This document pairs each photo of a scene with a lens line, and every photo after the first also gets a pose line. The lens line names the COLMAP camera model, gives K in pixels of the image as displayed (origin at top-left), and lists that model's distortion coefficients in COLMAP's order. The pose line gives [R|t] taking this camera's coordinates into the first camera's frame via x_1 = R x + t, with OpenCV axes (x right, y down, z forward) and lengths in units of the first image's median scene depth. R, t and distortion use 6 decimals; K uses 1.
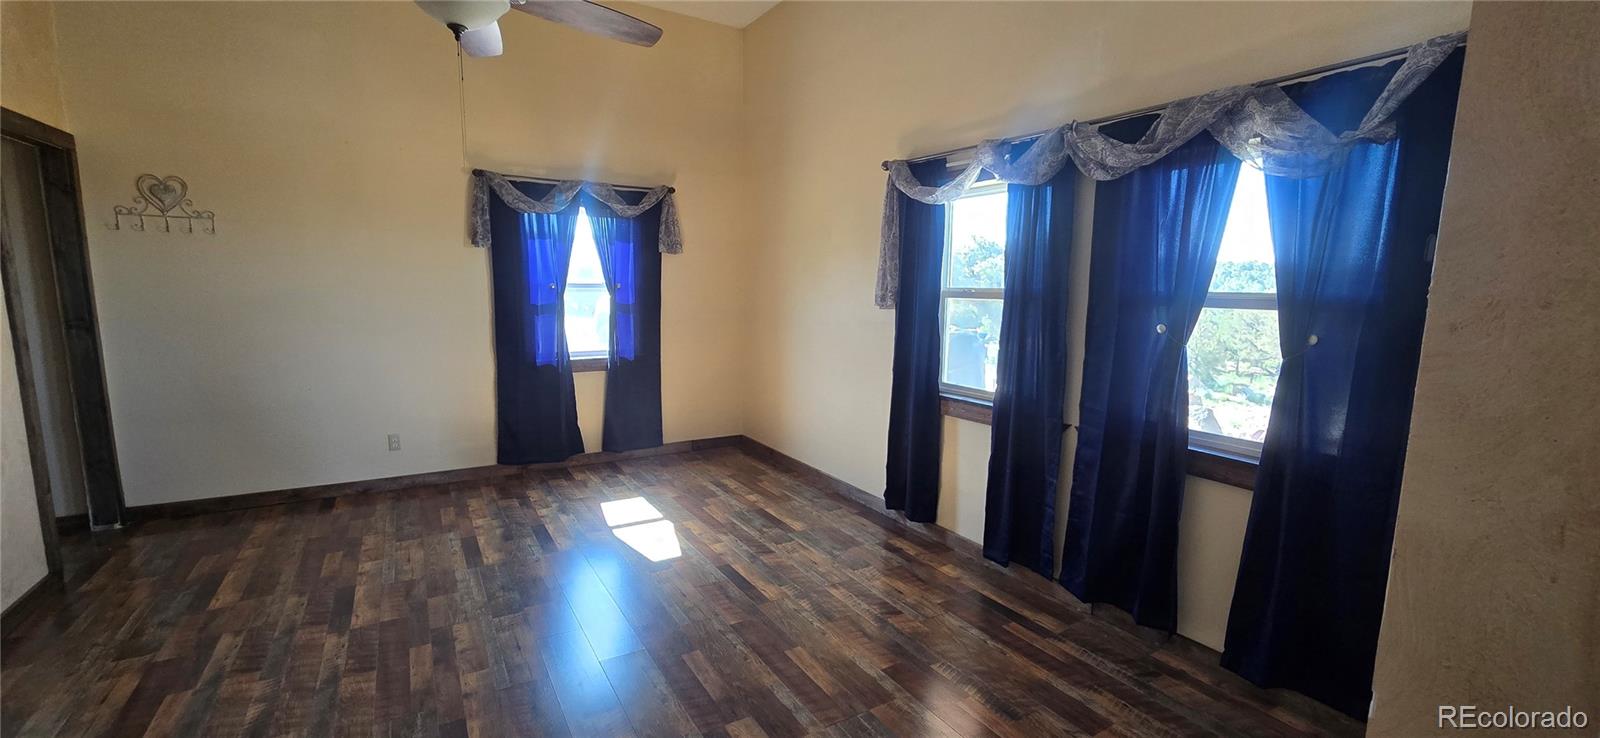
lens RADIAL K [[645.5, 0, 798.9], [0, 645.5, 387.8], [0, 0, 1]] dist [-0.000493, -0.000037]
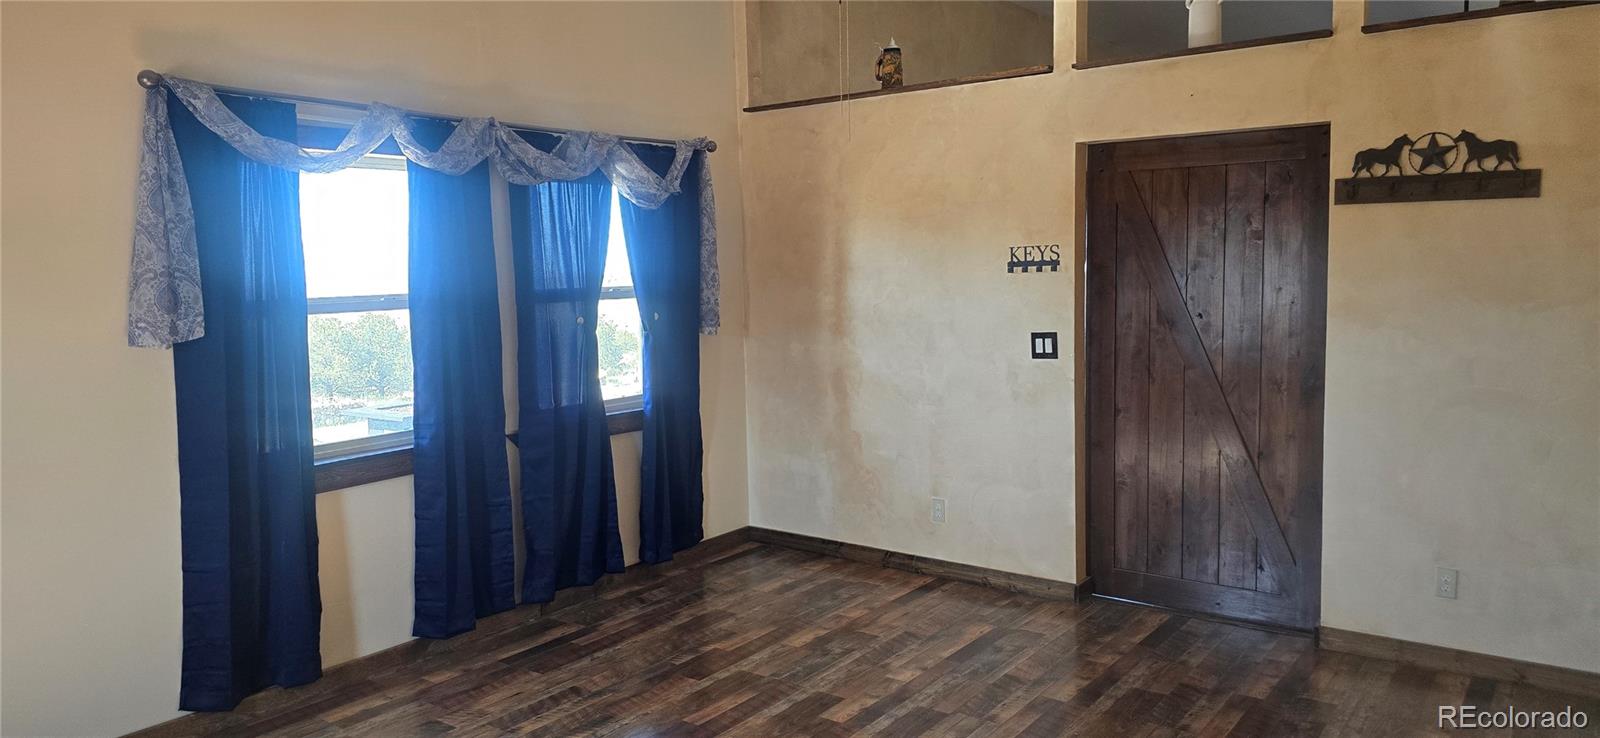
lens RADIAL K [[1061.0, 0, 816.7], [0, 1061.0, 370.2], [0, 0, 1]] dist [0.090153, -0.107562]
pose [[-0.379964, -0.102507, 0.919304, -1.236846], [0.162137, 0.971074, 0.175293, -0.244457], [-0.910681, 0.215658, -0.352353, 1.175930]]
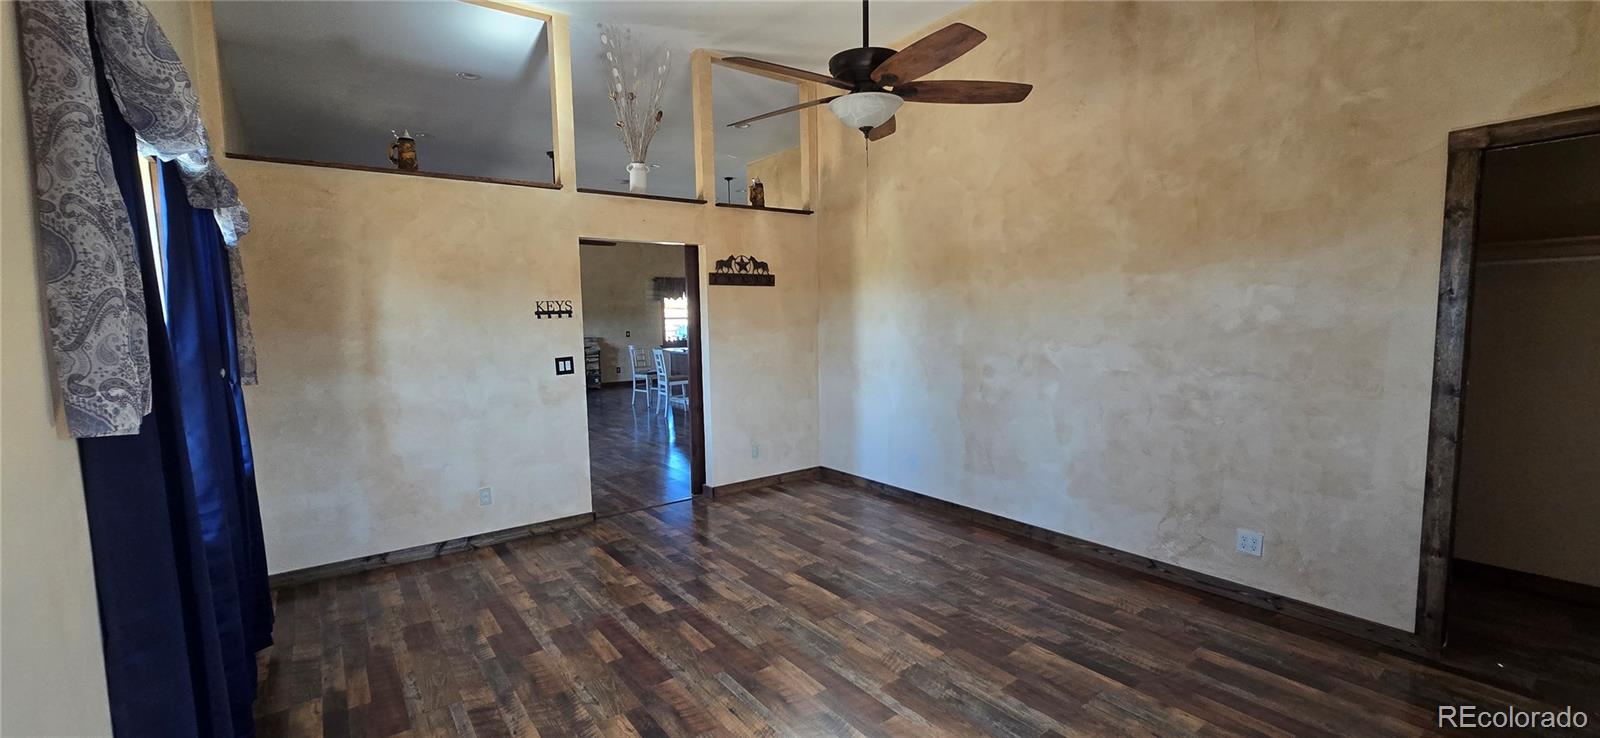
lens RADIAL K [[645.5, 0, 798.9], [0, 645.5, 387.8], [0, 0, 1]] dist [-0.000493, -0.000037]
pose [[-0.995325, 0.012053, -0.095832, -0.208214], [-0.014854, 0.961279, 0.275177, -0.320397], [0.095438, 0.275314, -0.956605, 1.838755]]
